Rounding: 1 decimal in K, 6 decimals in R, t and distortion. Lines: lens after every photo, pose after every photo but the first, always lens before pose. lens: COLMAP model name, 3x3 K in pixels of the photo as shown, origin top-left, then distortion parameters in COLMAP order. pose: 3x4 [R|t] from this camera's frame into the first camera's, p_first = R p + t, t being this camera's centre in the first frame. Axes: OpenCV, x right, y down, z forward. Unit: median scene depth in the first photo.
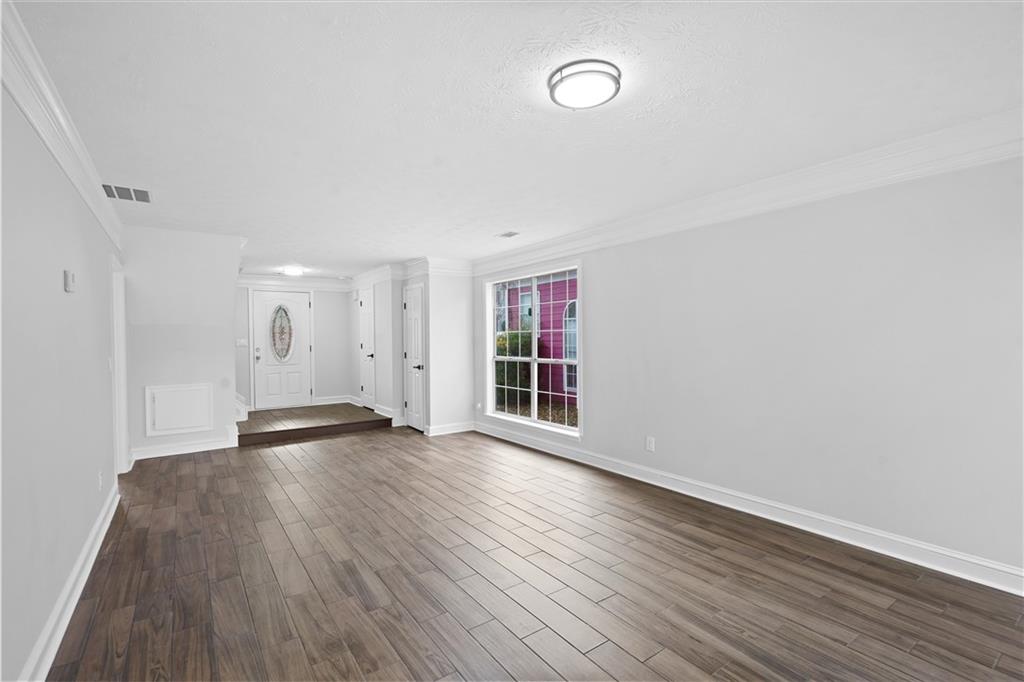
lens RADIAL K [[464.3, 0, 509.4], [0, 464.3, 341.2], [0, 0, 1]] dist [0.000215, -0.000677]
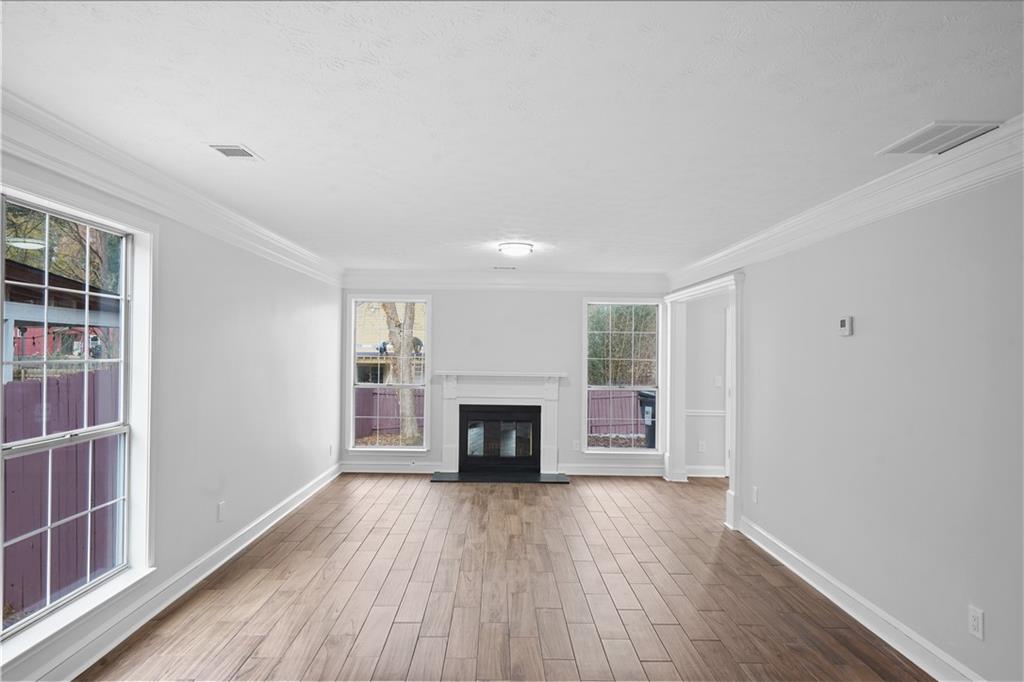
lens RADIAL K [[633.8, 0, 510.3], [0, 633.8, 343.6], [0, 0, 1]] dist [-0.000510, 0.000096]
pose [[-0.830896, 0.003414, 0.556417, -0.754944], [0.001496, 0.999991, -0.003901, -0.051199], [-0.556426, -0.002409, -0.830894, 1.817786]]
